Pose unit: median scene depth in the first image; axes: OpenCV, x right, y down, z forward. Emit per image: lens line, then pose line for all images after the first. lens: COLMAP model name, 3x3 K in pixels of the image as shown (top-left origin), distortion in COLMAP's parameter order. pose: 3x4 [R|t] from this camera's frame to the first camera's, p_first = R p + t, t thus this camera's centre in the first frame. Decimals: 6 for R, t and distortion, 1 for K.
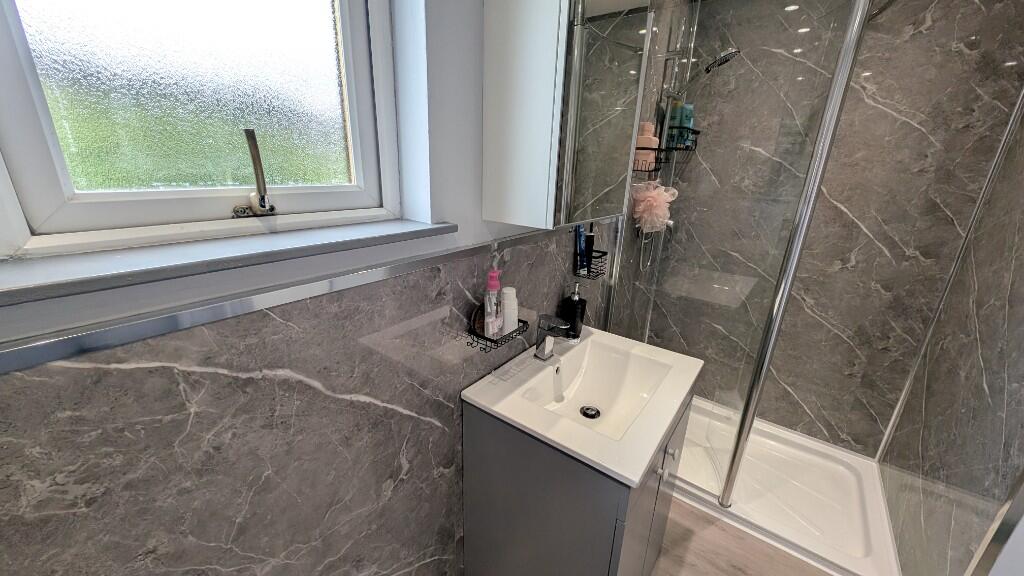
lens RADIAL K [[381.0, 0, 511.9], [0, 381.0, 286.3], [0, 0, 1]] dist [0.003109, -0.003584]
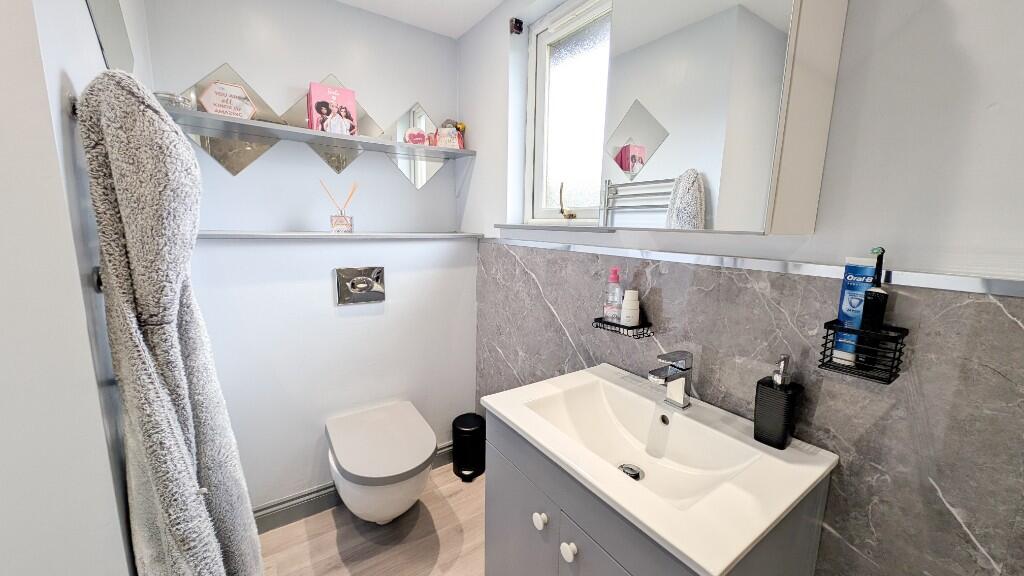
lens RADIAL K [[381.0, 0, 513.1], [0, 381.0, 286.4], [0, 0, 1]] dist [0.003109, -0.003584]
pose [[-0.324024, 0.106233, -0.940065, 1.743051], [-0.326490, 0.920070, 0.216509, -0.199725], [0.887926, 0.377076, -0.263440, 1.503714]]
